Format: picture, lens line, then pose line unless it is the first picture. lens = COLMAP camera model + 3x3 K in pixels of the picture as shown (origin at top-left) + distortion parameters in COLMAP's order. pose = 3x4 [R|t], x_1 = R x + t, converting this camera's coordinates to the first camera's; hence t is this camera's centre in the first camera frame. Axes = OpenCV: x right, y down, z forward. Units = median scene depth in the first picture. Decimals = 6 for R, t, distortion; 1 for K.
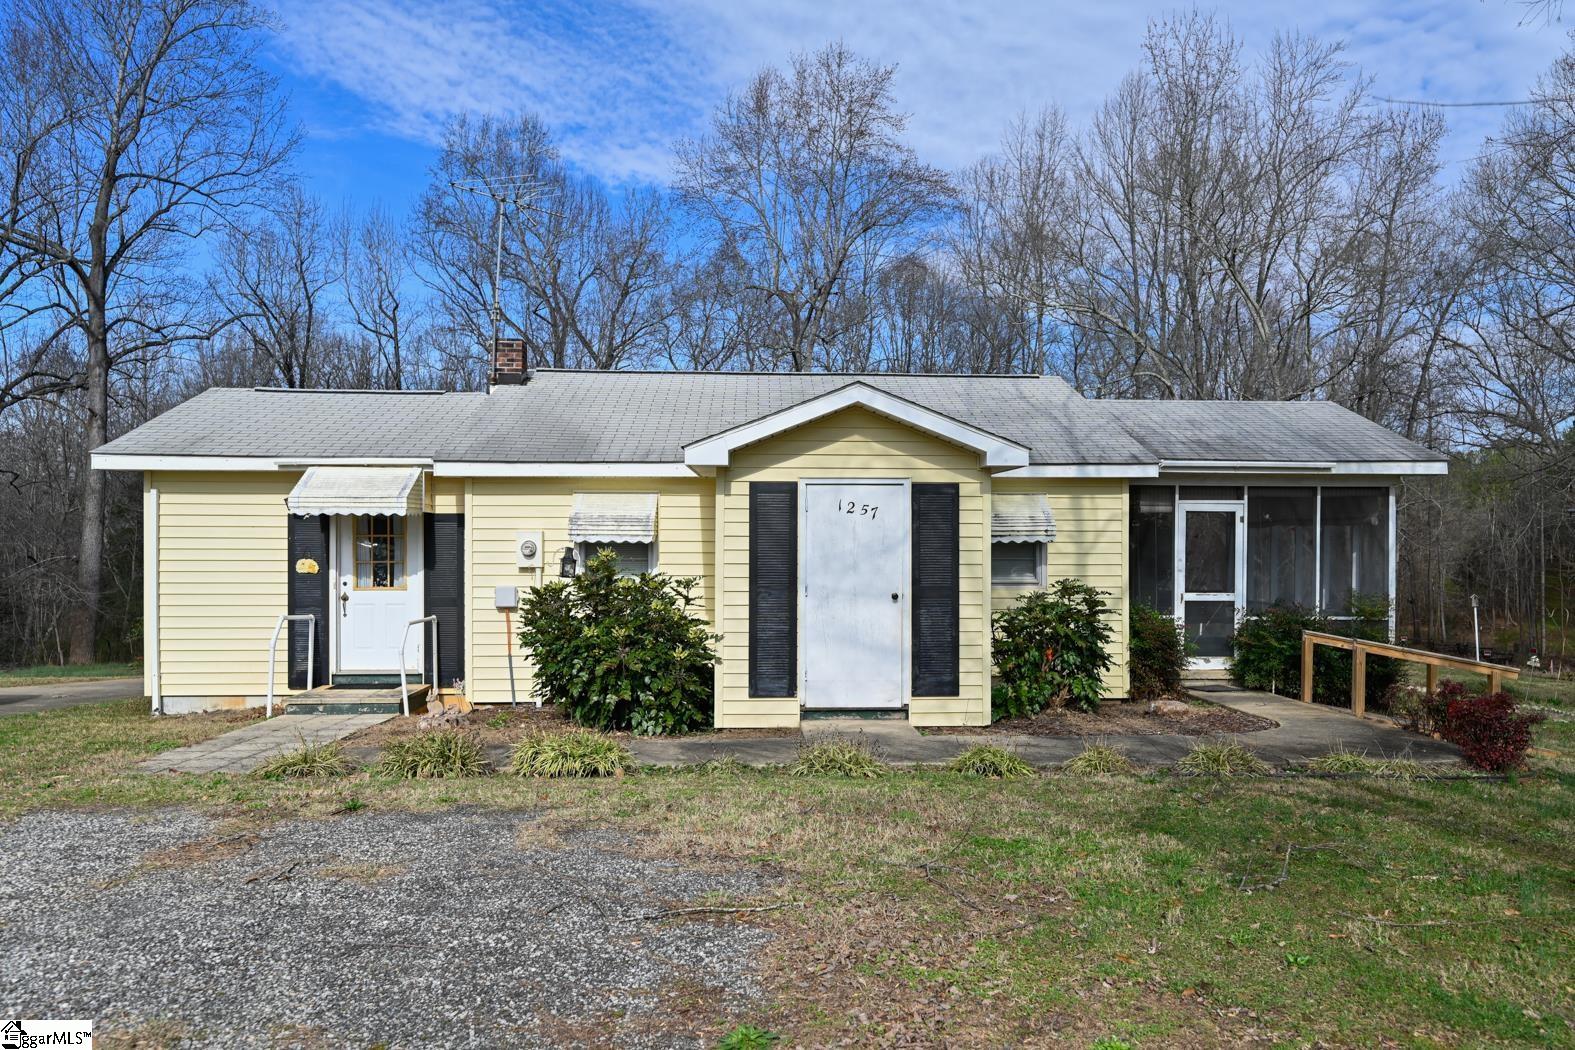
lens RADIAL K [[1117.9, 0, 786.7], [0, 1117.9, 534.3], [0, 0, 1]] dist [-0.010419, -0.001576]
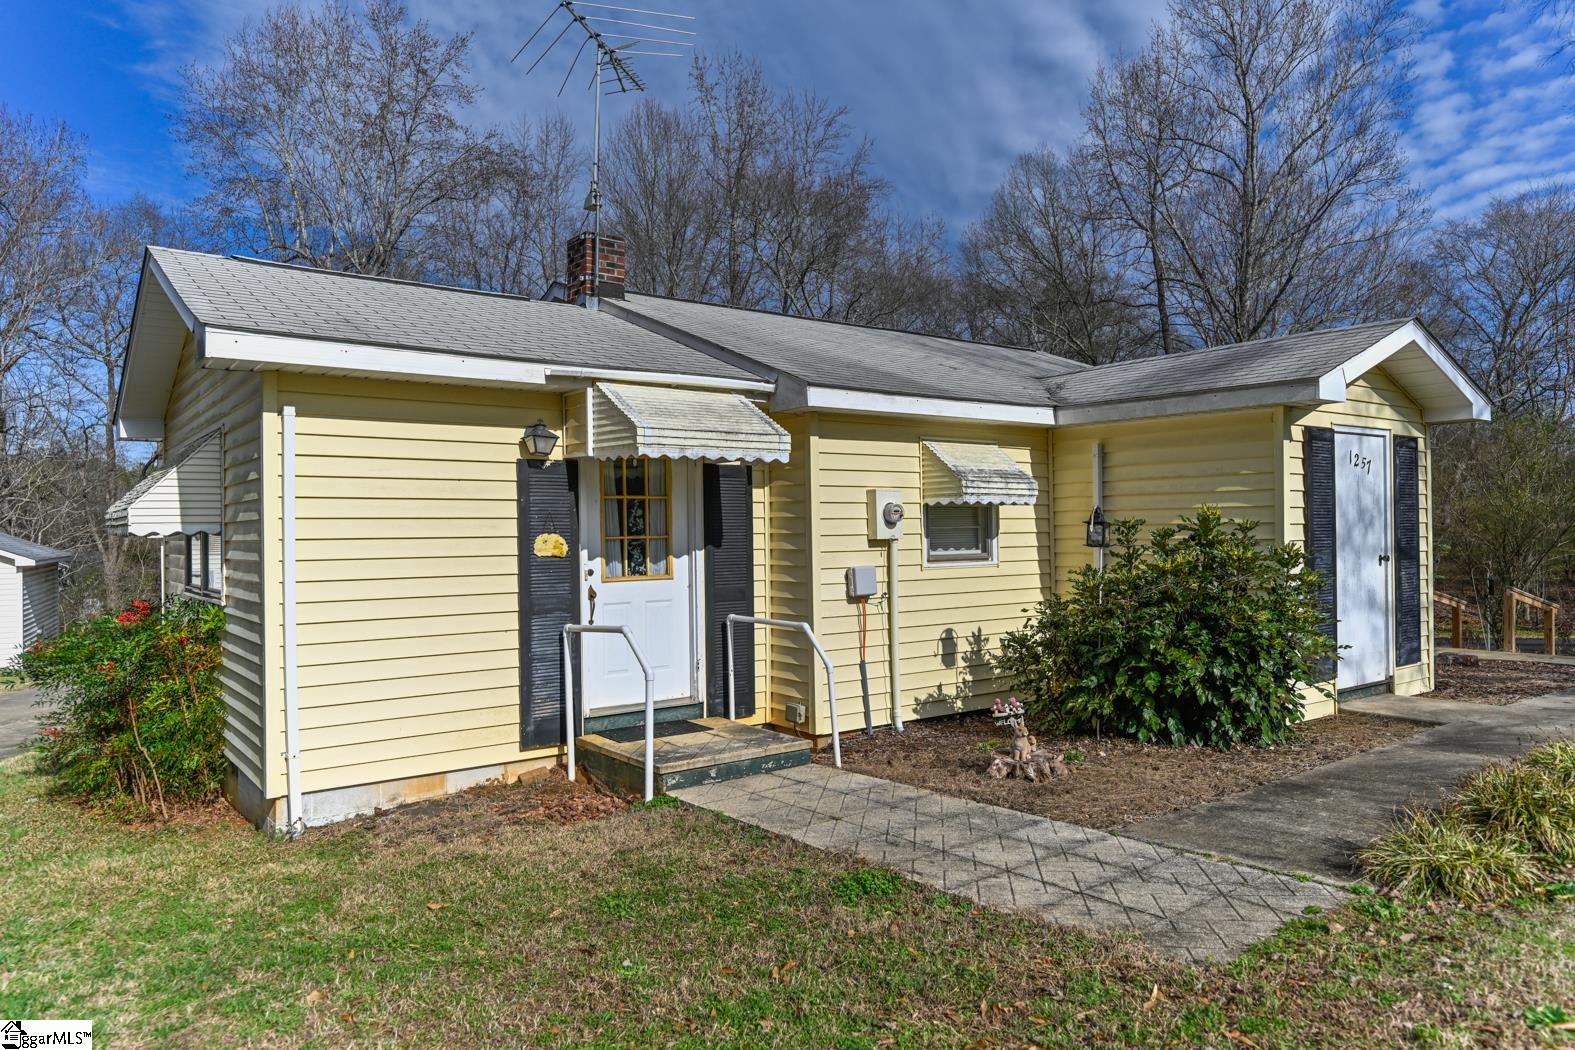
lens RADIAL K [[1023.6, 0, 786.2], [0, 1023.6, 519.8], [0, 0, 1]] dist [-0.003765, -0.000285]
pose [[0.842067, -0.006780, 0.539330, -0.623489], [0.009824, 0.999948, -0.002769, 0.017058], [-0.539283, 0.007630, 0.842090, 0.457153]]
